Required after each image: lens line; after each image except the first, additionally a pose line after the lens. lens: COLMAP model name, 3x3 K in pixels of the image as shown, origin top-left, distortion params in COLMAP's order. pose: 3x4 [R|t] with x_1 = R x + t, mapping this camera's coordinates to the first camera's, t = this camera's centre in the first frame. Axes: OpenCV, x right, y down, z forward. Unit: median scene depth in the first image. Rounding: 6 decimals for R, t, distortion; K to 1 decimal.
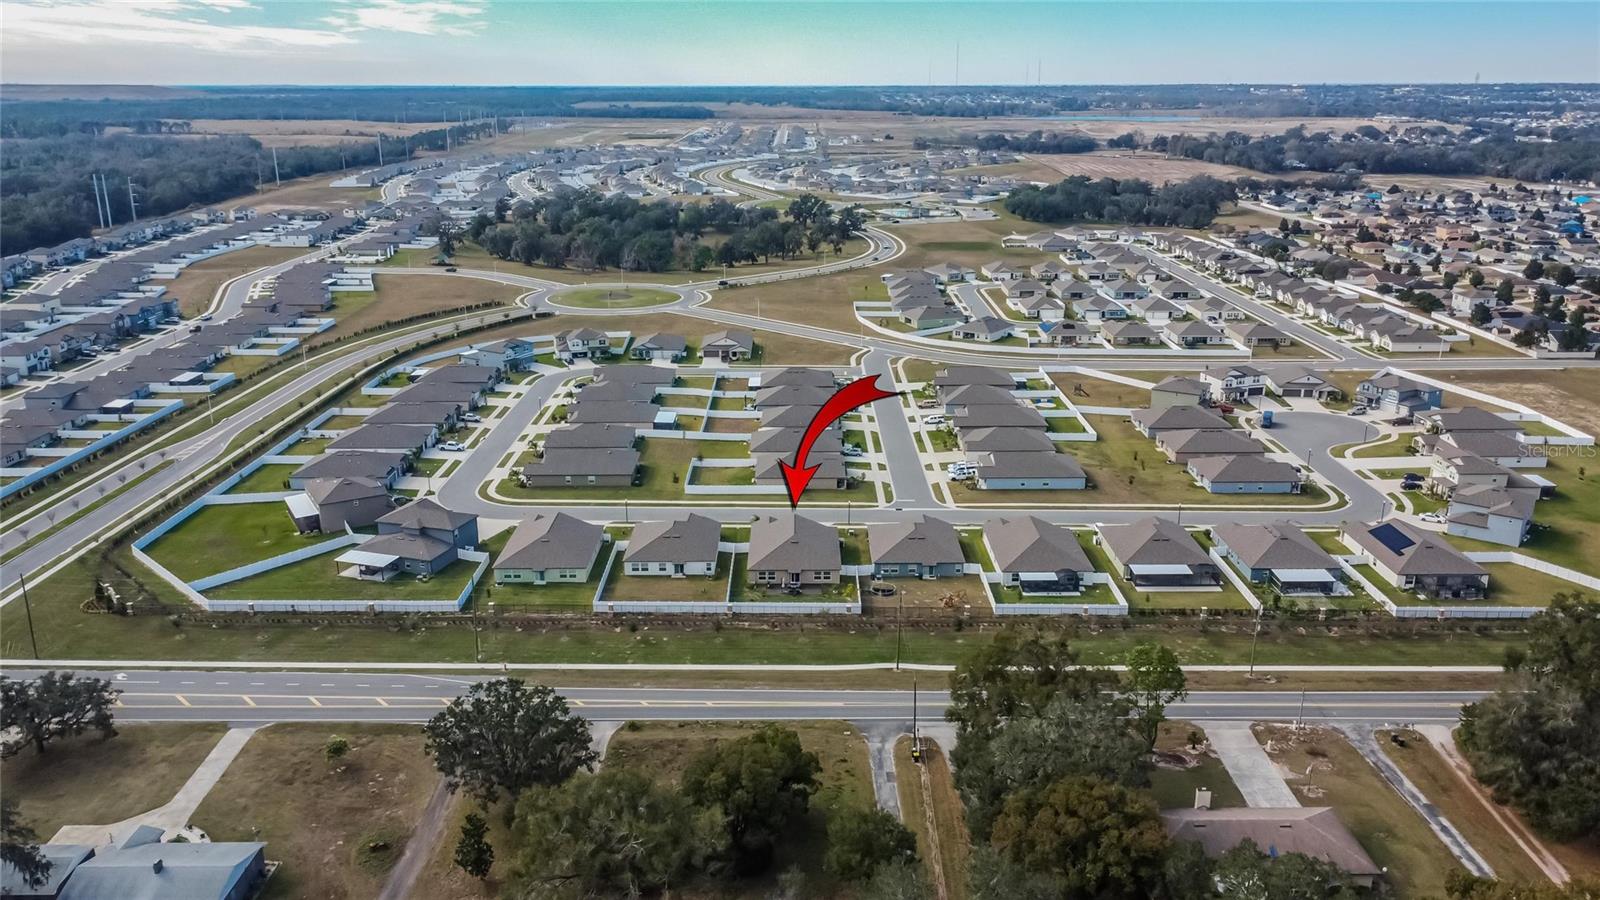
lens RADIAL K [[1222.0, 0, 814.8], [0, 1222.0, 373.8], [0, 0, 1]] dist [0.010244, 0.001284]
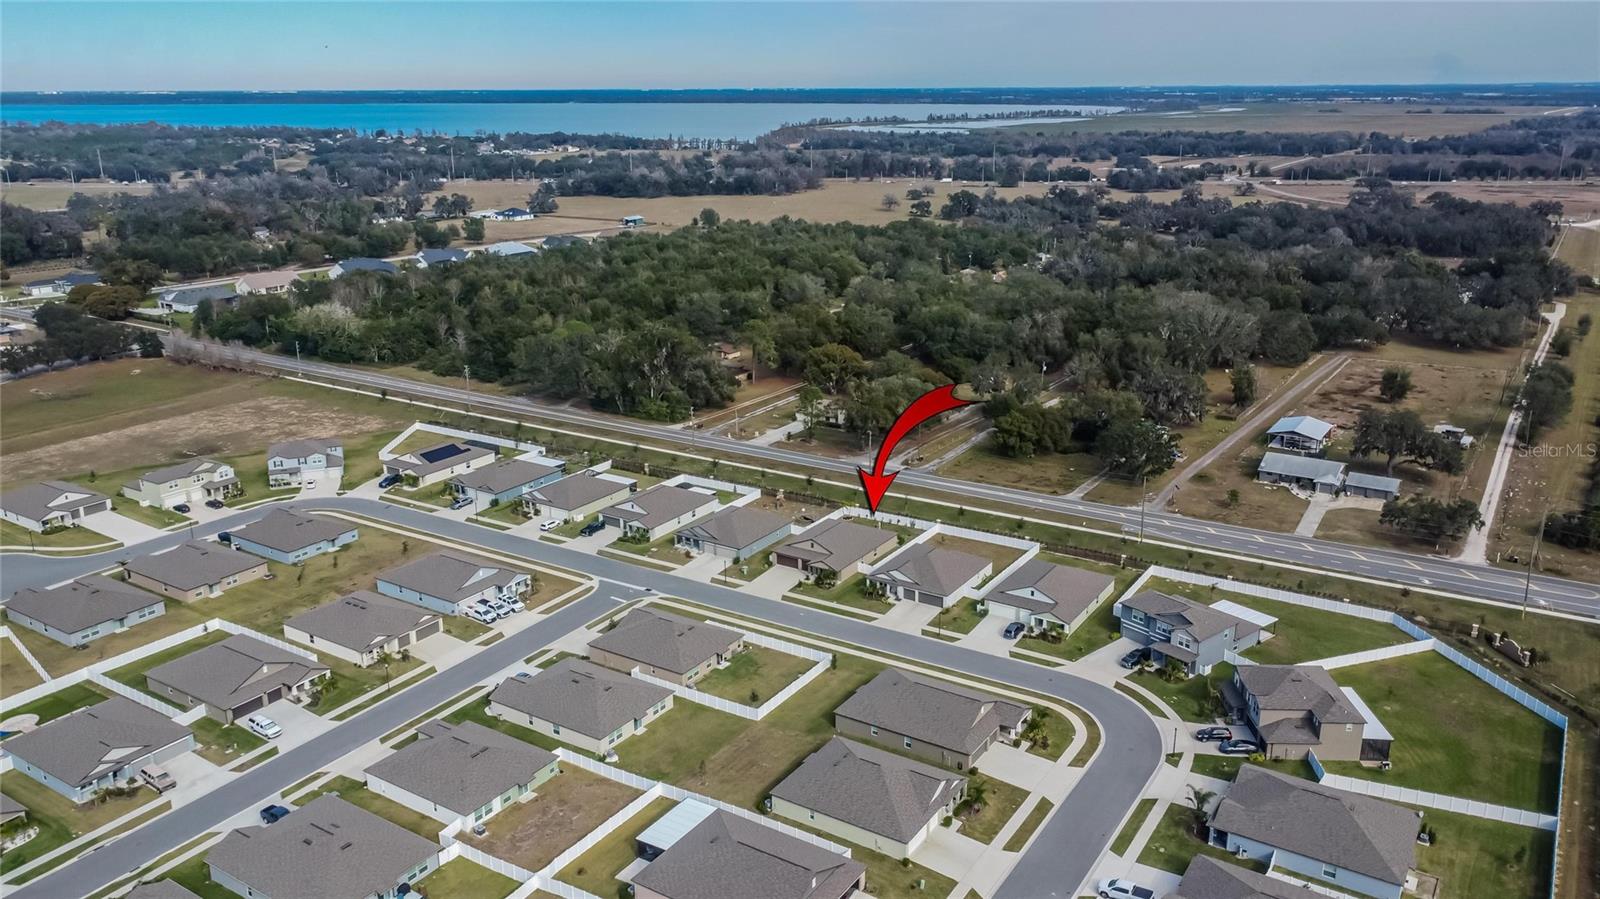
lens RADIAL K [[1187.1, 0, 800.0], [0, 1187.1, 449.5], [0, 0, 1]] dist [0.006313, 0.005716]
pose [[-0.826471, -0.160946, 0.539483, -0.471093], [0.137318, 0.871692, 0.470422, -0.368970], [-0.545976, 0.462871, -0.698327, 1.494091]]
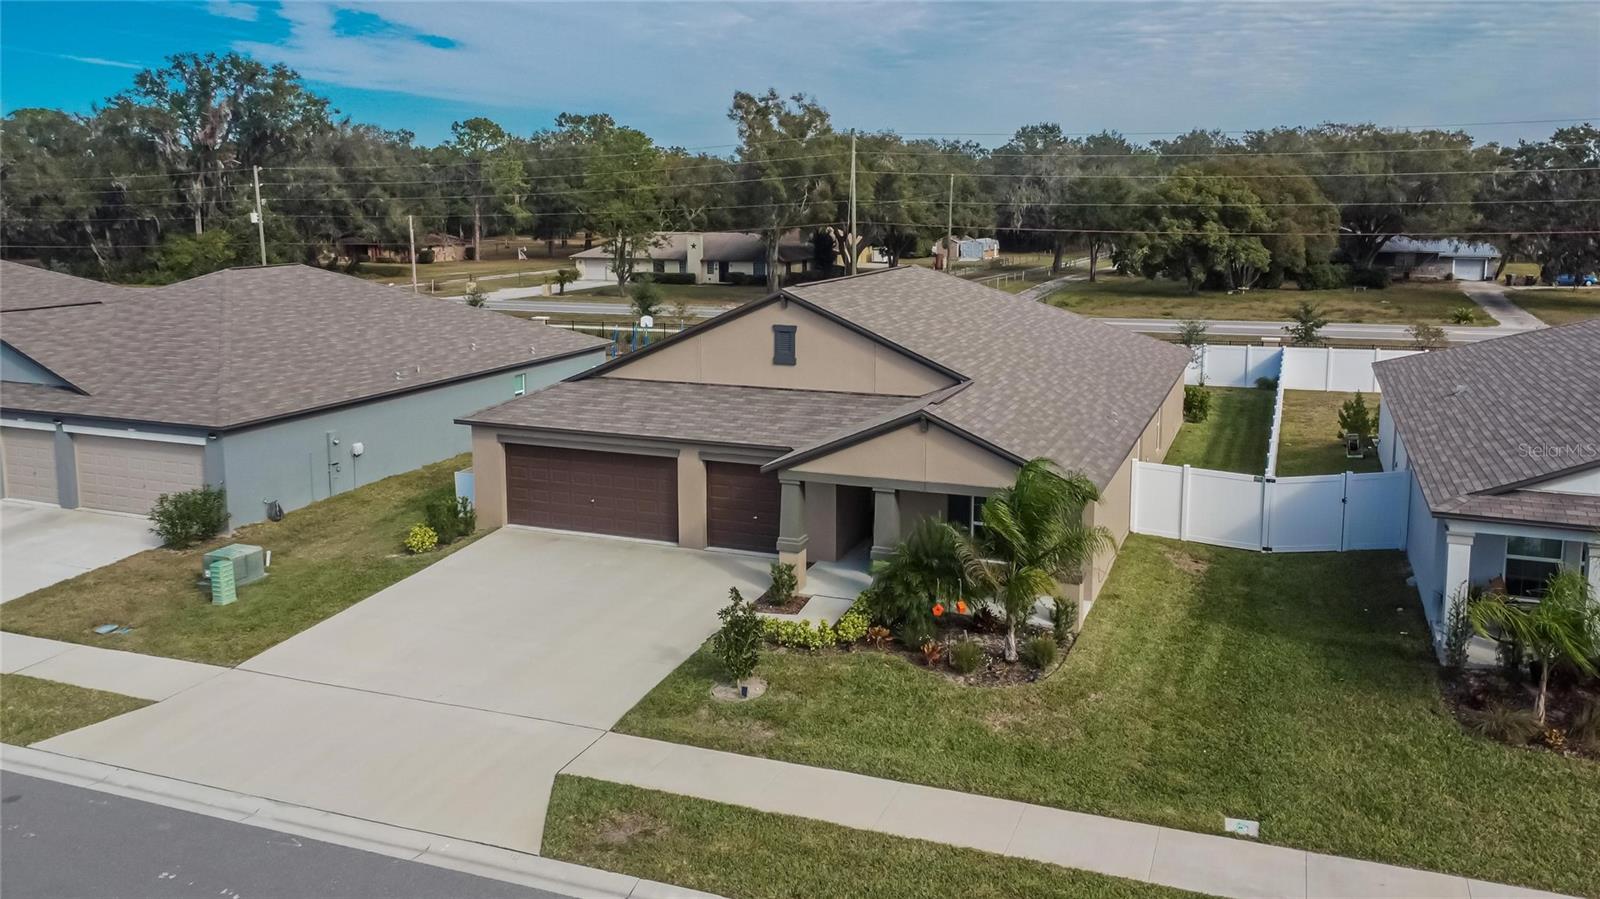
lens RADIAL K [[1222.0, 0, 814.8], [0, 1222.0, 373.3], [0, 0, 1]] dist [0.010244, 0.001284]
pose [[-0.923549, -0.060335, 0.378705, -0.061355], [0.085902, 0.929900, 0.357641, 0.070312], [-0.373736, 0.362830, -0.853625, 1.005697]]
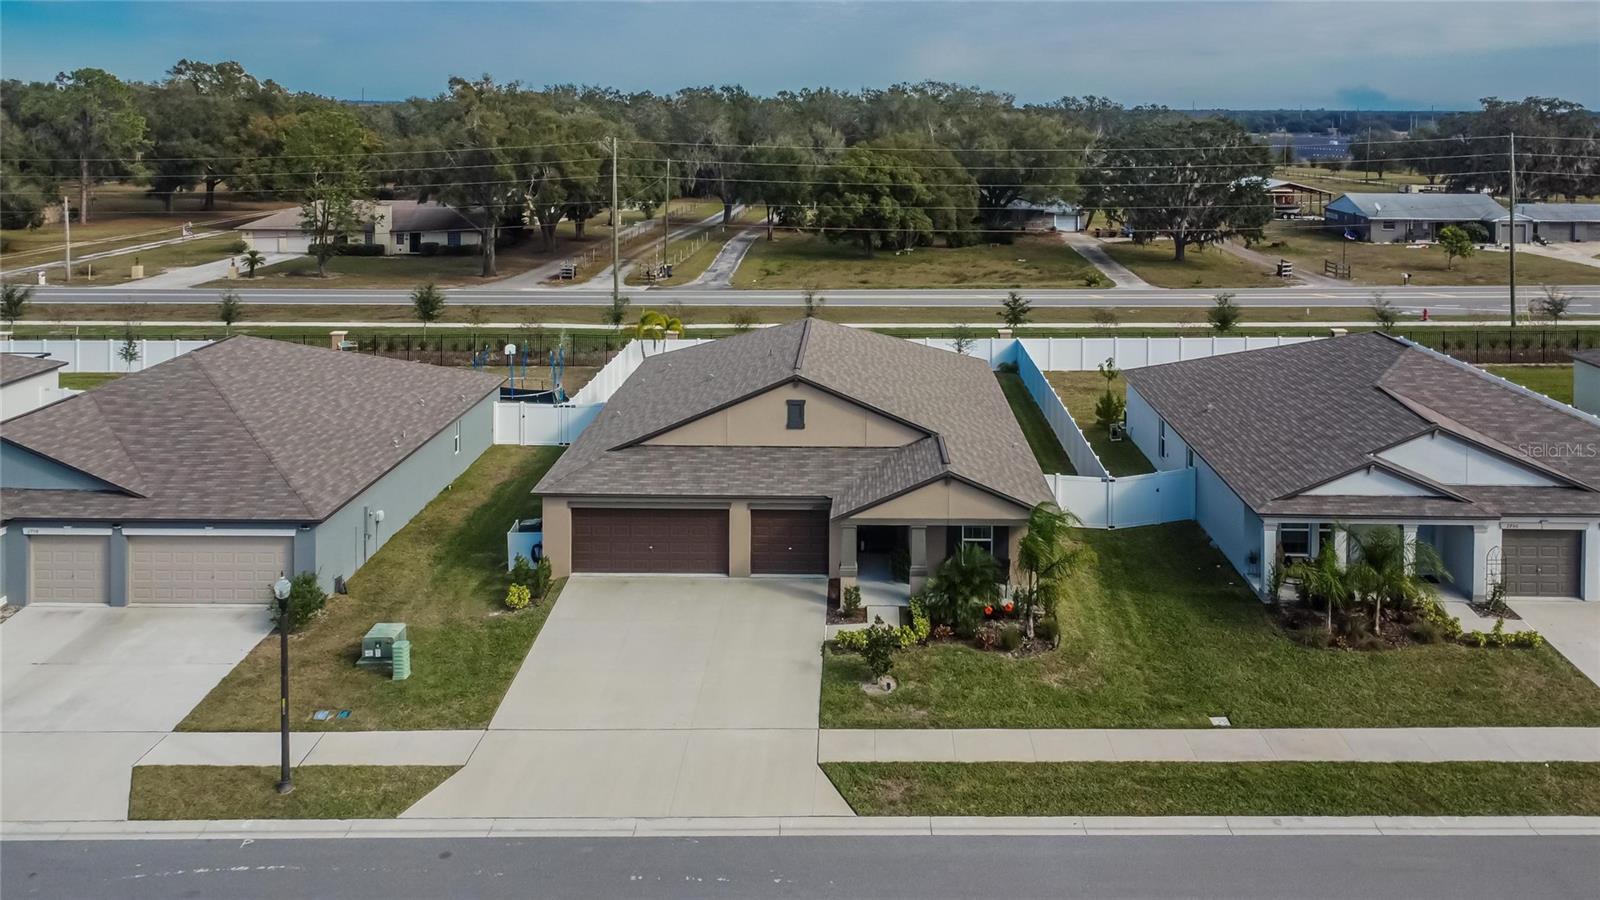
lens RADIAL K [[1235.6, 0, 856.3], [0, 1235.6, 178.0], [0, 0, 1]] dist [0.004519, 0.005465]
pose [[-0.999641, -0.013950, 0.022888, -0.025261], [-0.006724, 0.957112, 0.289642, 0.033527], [-0.025947, 0.289384, -0.956861, 1.050321]]
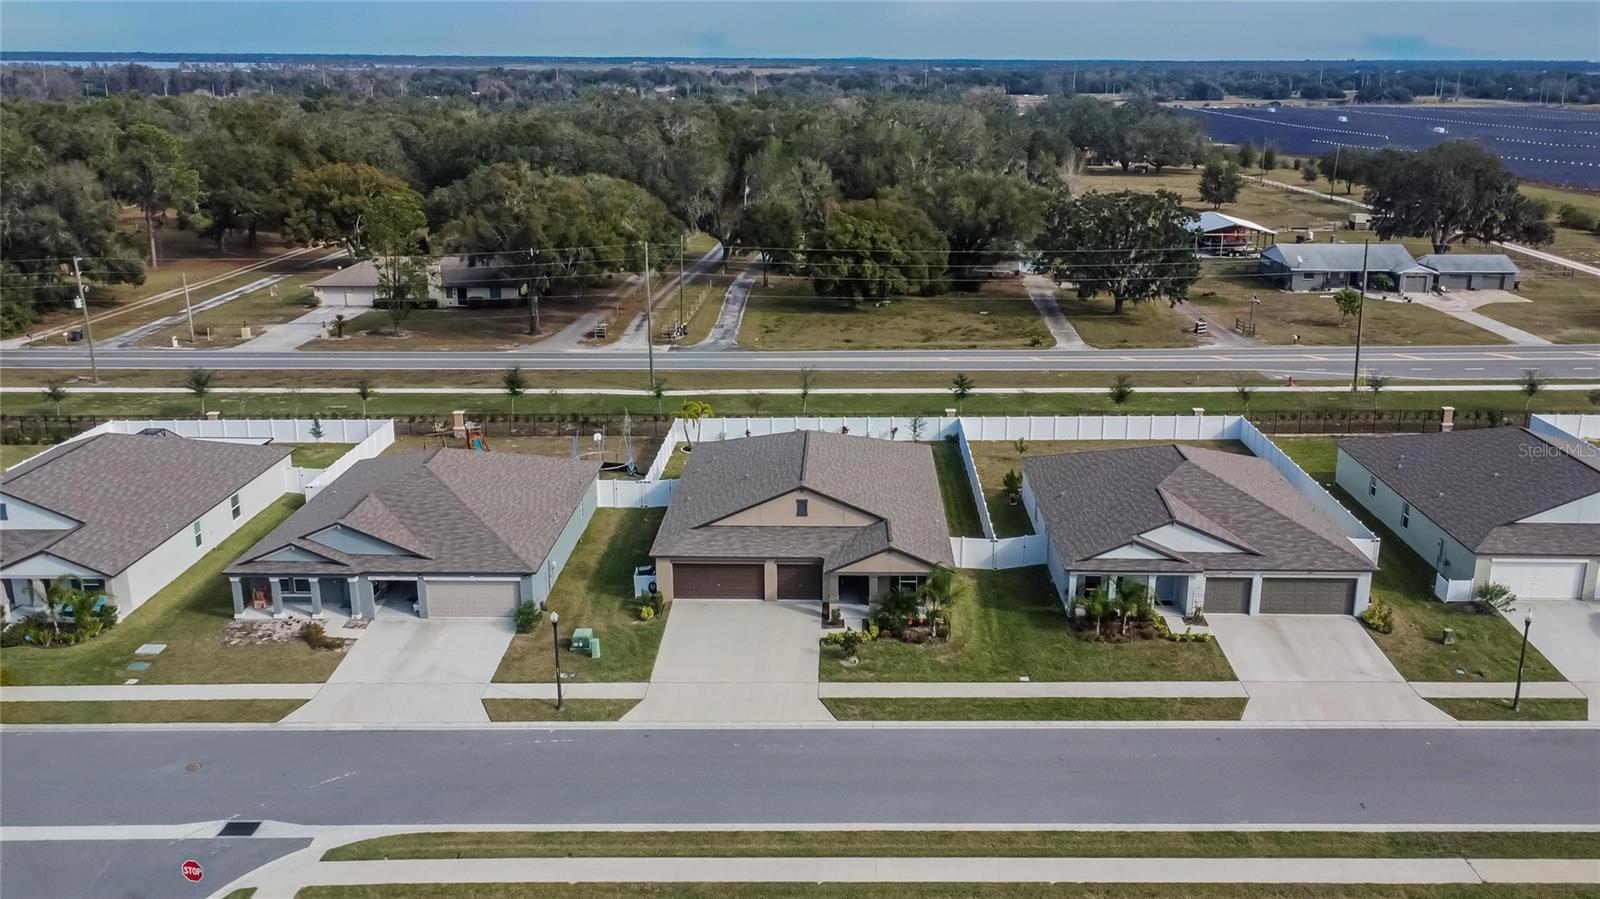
lens RADIAL K [[1293.3, 0, 826.5], [0, 1293.3, 446.8], [0, 0, 1]] dist [0.010216, 0.005157]
pose [[-0.999298, -0.017184, 0.033303, -0.028573], [0.001986, 0.863138, 0.504965, -0.043675], [-0.037423, 0.504676, -0.862497, 1.140867]]
